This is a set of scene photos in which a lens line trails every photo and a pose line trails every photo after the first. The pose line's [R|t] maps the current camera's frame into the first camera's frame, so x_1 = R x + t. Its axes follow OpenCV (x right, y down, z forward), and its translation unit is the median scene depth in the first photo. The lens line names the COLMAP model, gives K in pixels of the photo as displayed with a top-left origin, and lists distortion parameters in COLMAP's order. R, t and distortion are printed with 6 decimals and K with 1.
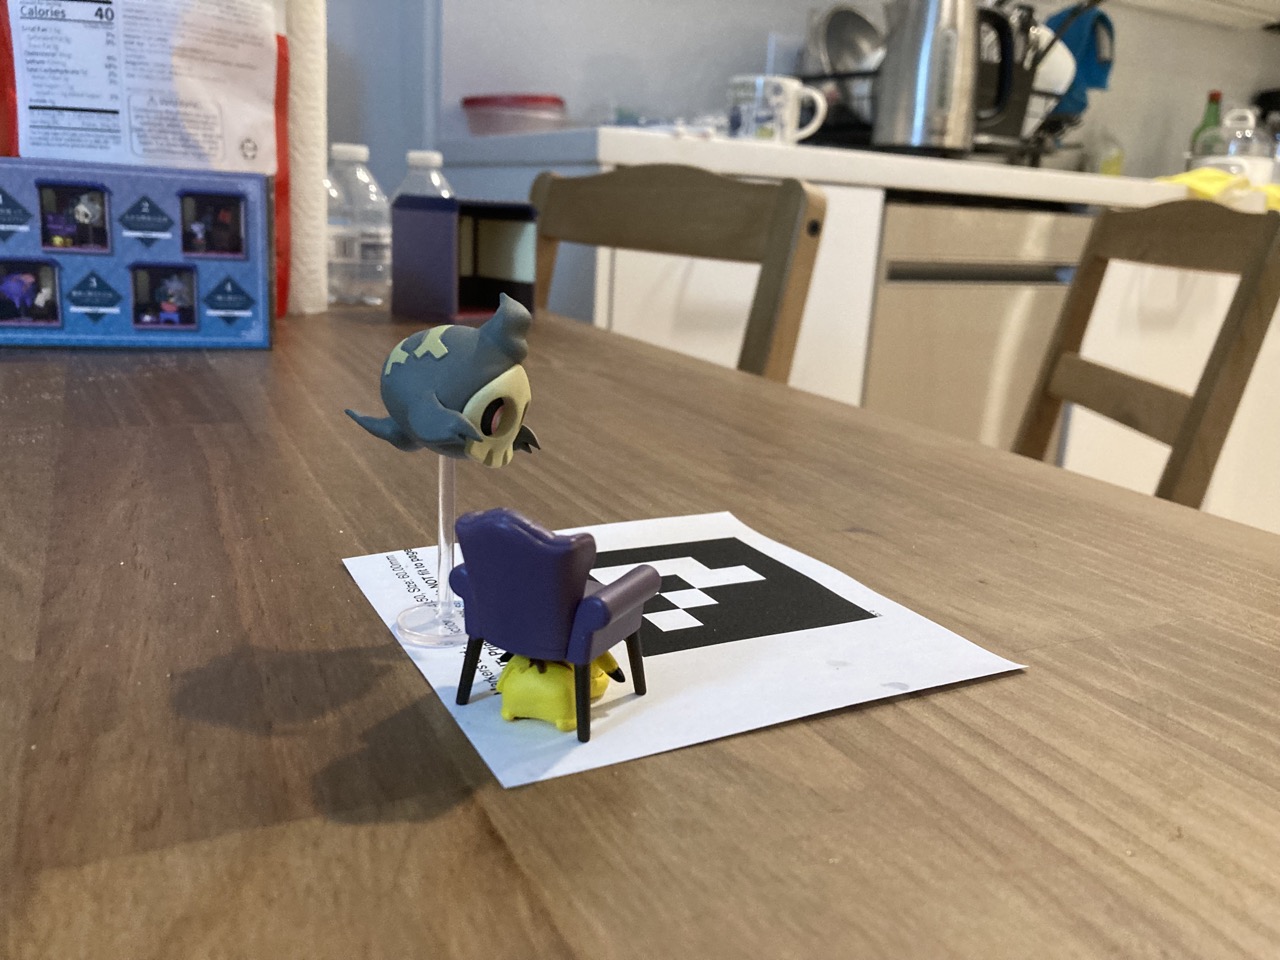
lens RADIAL K [[1036.0, 0, 640.0], [0, 1036.0, 480.0], [0, 0, 1]] dist [-0.004221, 0.008160]
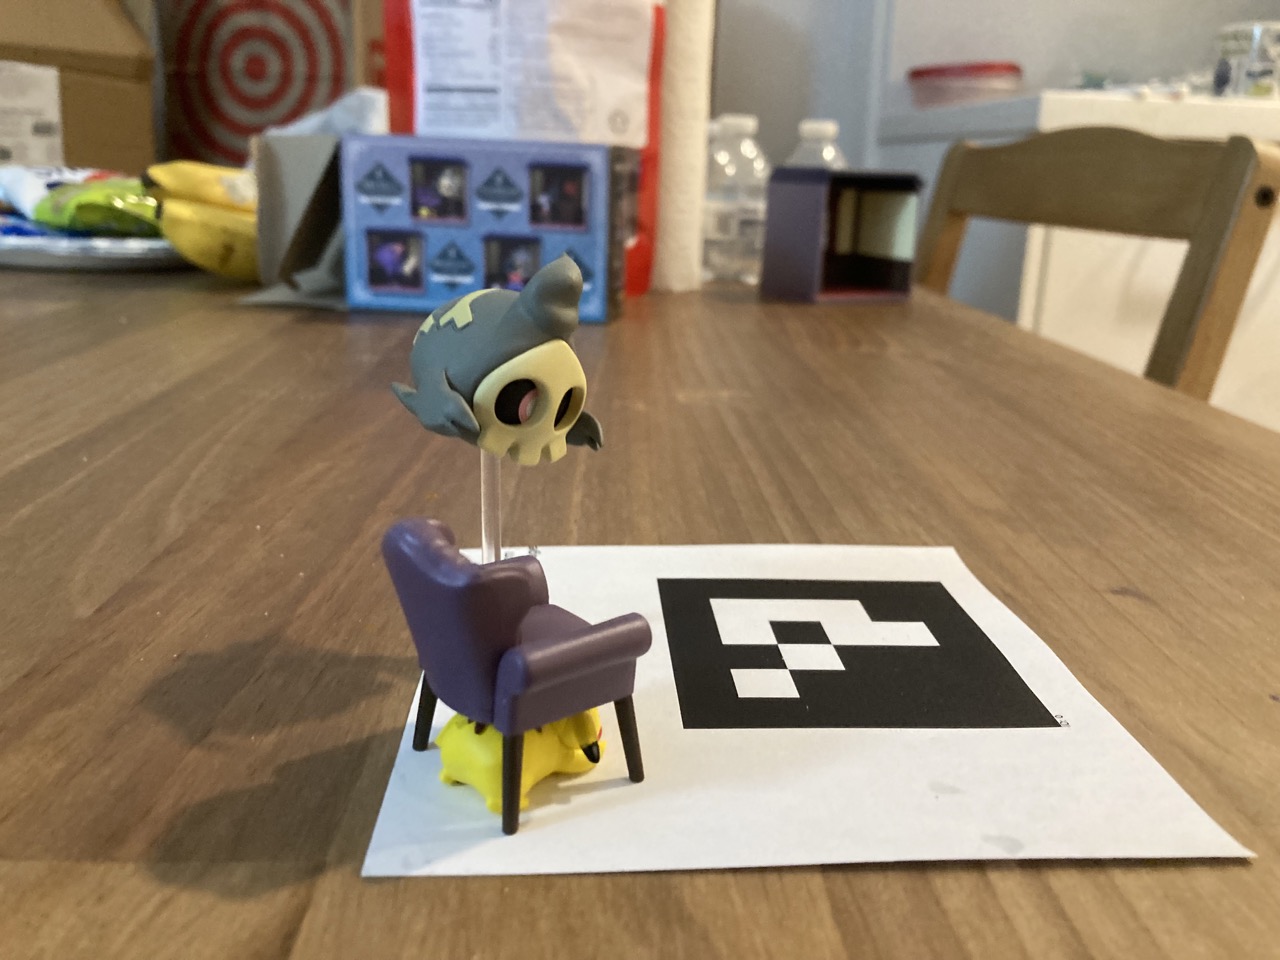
lens RADIAL K [[1049.8, 0, 673.3], [0, 1049.8, 465.7], [0, 0, 1]] dist [-0.001052, -0.007448]
pose [[0.916352, 0.090119, -0.390100, 0.112831], [-0.090393, 0.995749, 0.017698, -0.014152], [0.390037, 0.019045, 0.920602, 0.110438]]
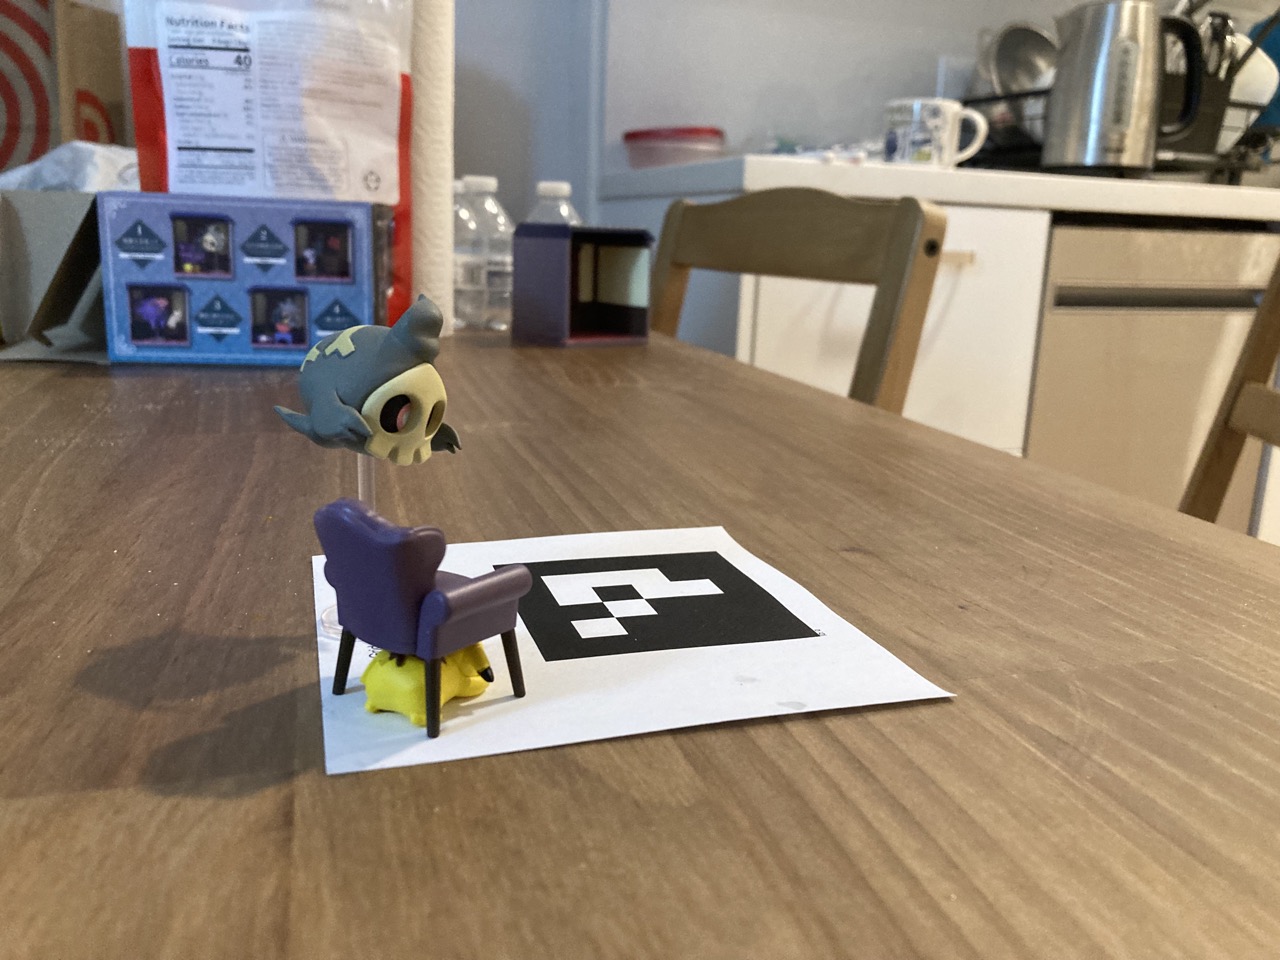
lens RADIAL K [[1036.0, 0, 640.0], [0, 1036.0, 480.0], [0, 0, 1]] dist [-0.004221, 0.008160]
pose [[0.983622, 0.024033, -0.178632, 0.105121], [-0.029565, 0.999160, -0.028371, 0.009747], [0.177800, 0.033188, 0.983507, 0.017286]]
